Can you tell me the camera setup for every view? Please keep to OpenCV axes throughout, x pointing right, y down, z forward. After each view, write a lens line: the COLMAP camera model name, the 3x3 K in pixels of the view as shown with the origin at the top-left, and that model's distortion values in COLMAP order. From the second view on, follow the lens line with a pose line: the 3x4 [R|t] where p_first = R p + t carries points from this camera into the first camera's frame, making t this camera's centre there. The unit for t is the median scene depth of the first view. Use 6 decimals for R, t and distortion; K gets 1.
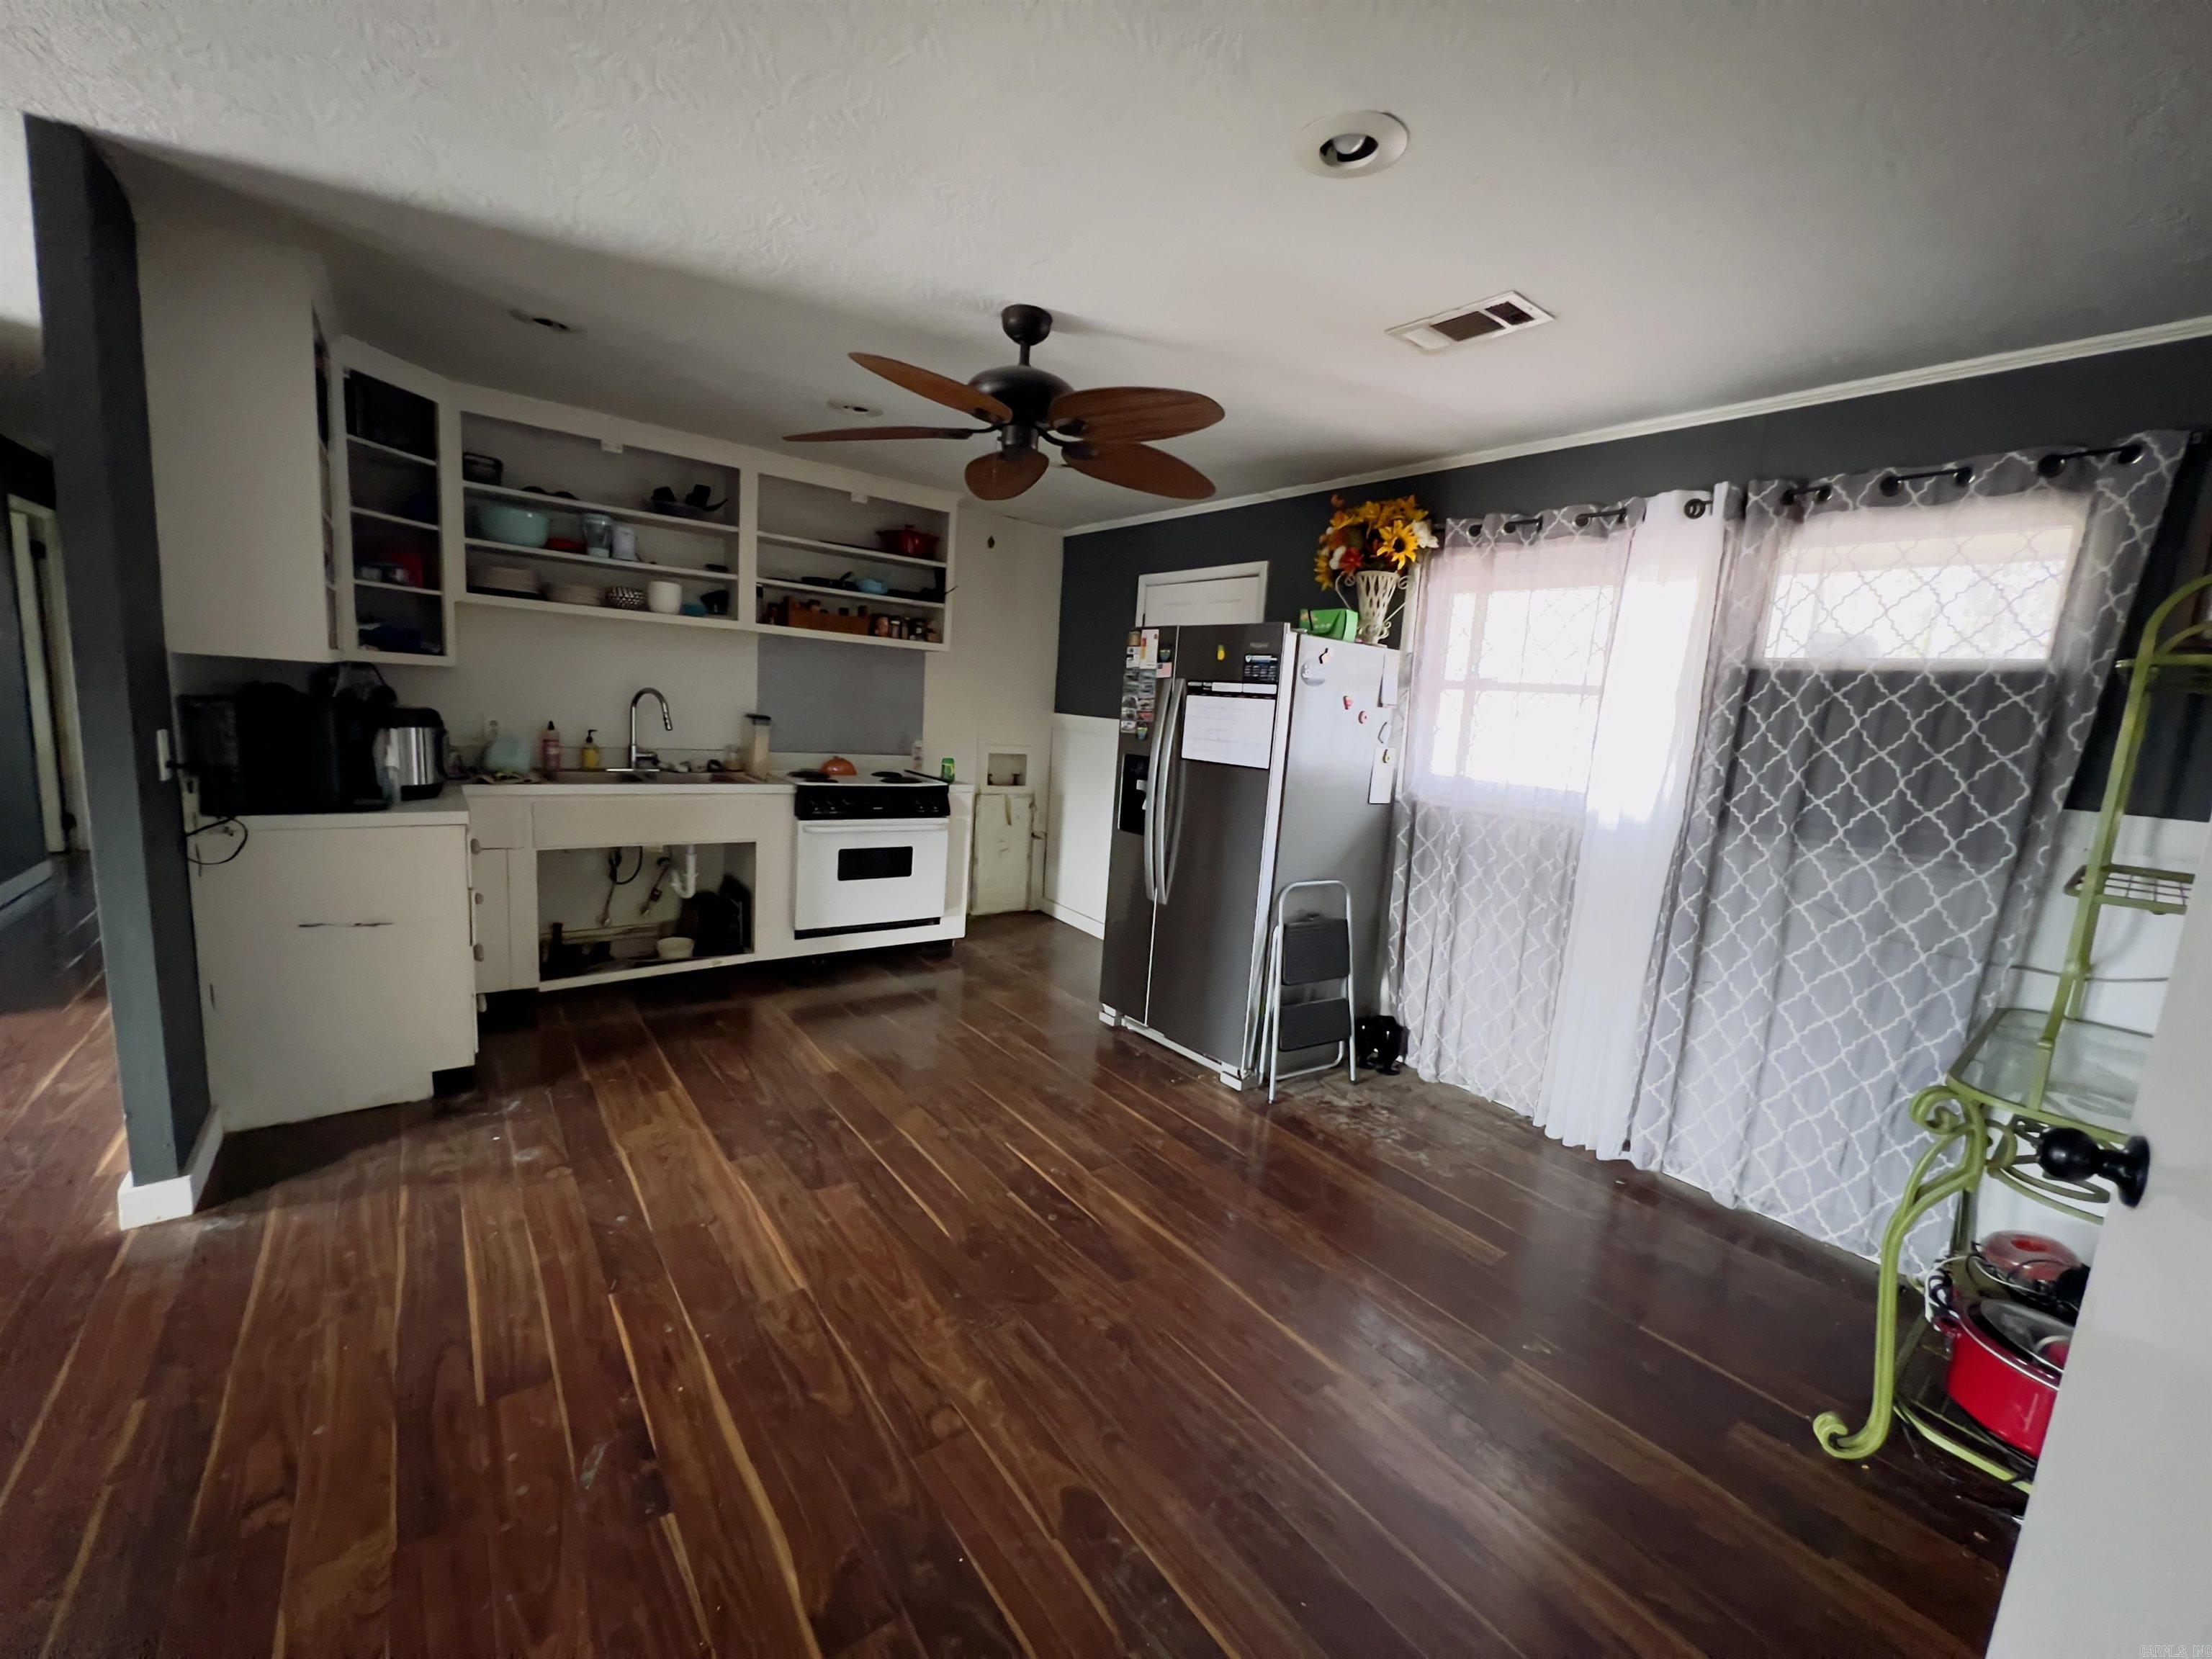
lens RADIAL K [[883.1, 0, 1106.0], [0, 883.1, 829.5], [0, 0, 1]] dist [-0.002022, -0.000270]
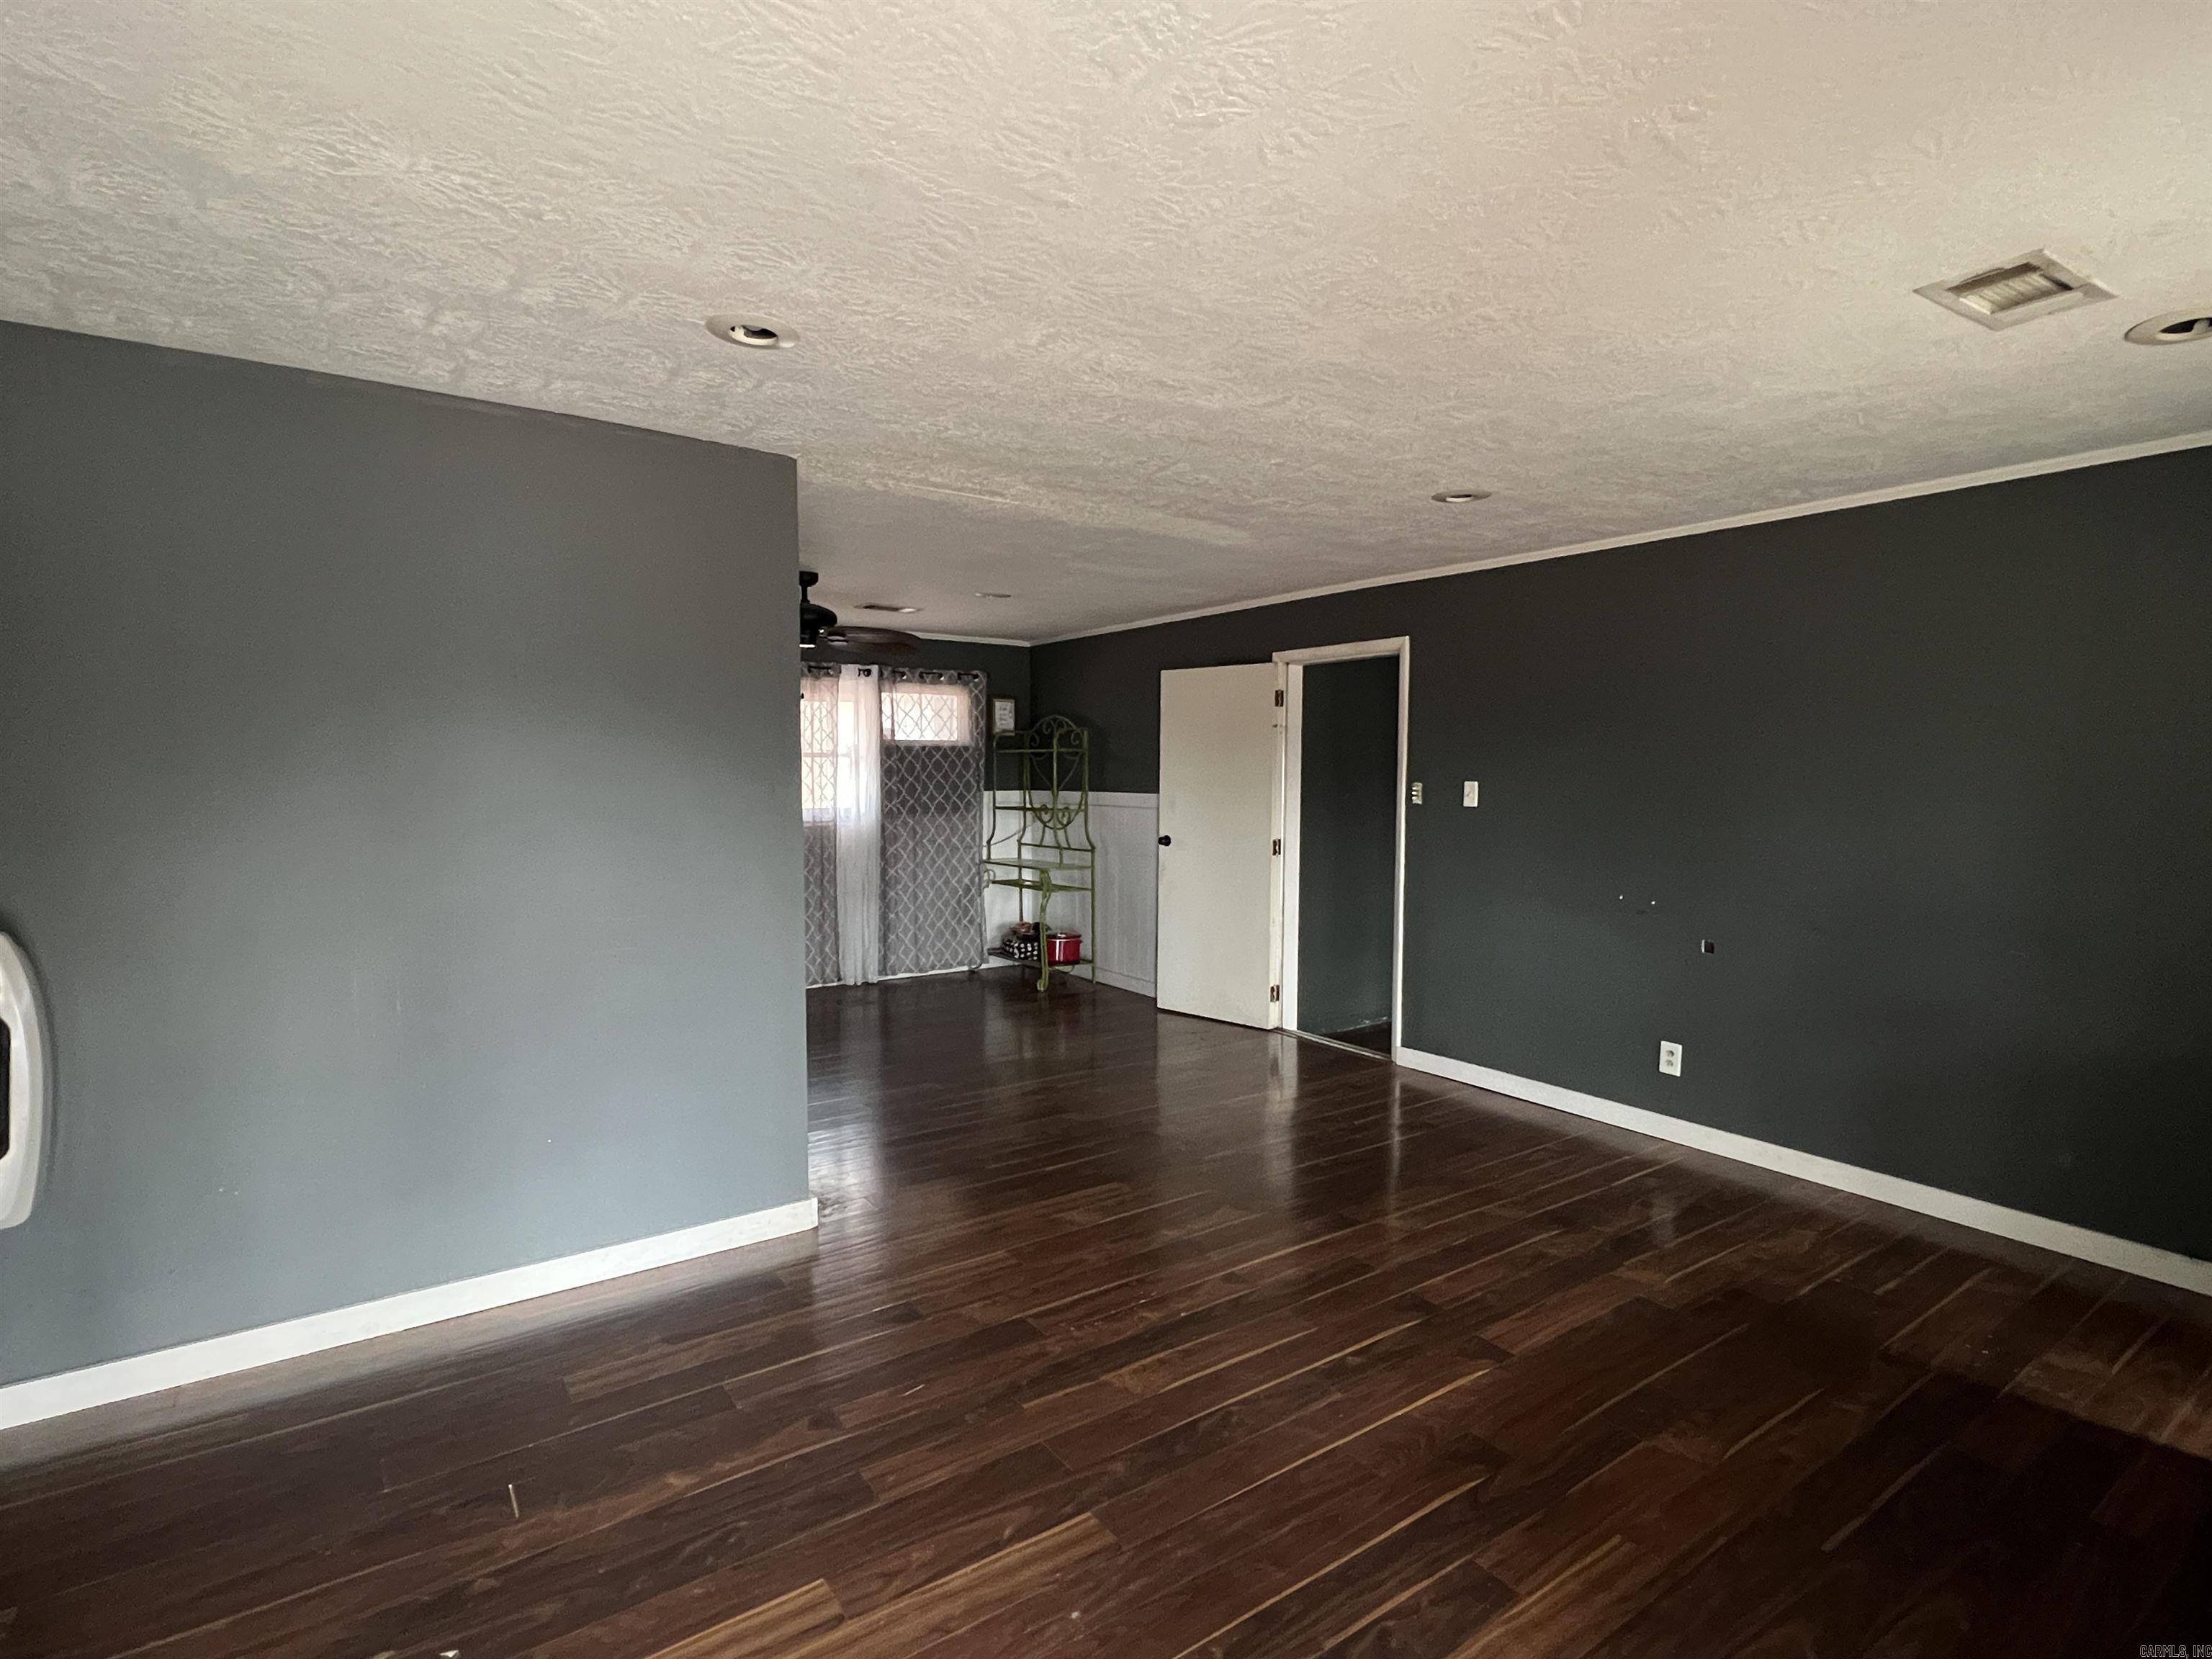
lens RADIAL K [[1169.9, 0, 1106.0], [0, 1169.9, 829.5], [0, 0, 1]] dist [-0.005808, -0.000926]
pose [[0.028706, -0.121833, 0.992135, -2.583626], [0.149908, 0.981844, 0.116232, -0.263410], [-0.988283, 0.145393, 0.046449, 0.365450]]
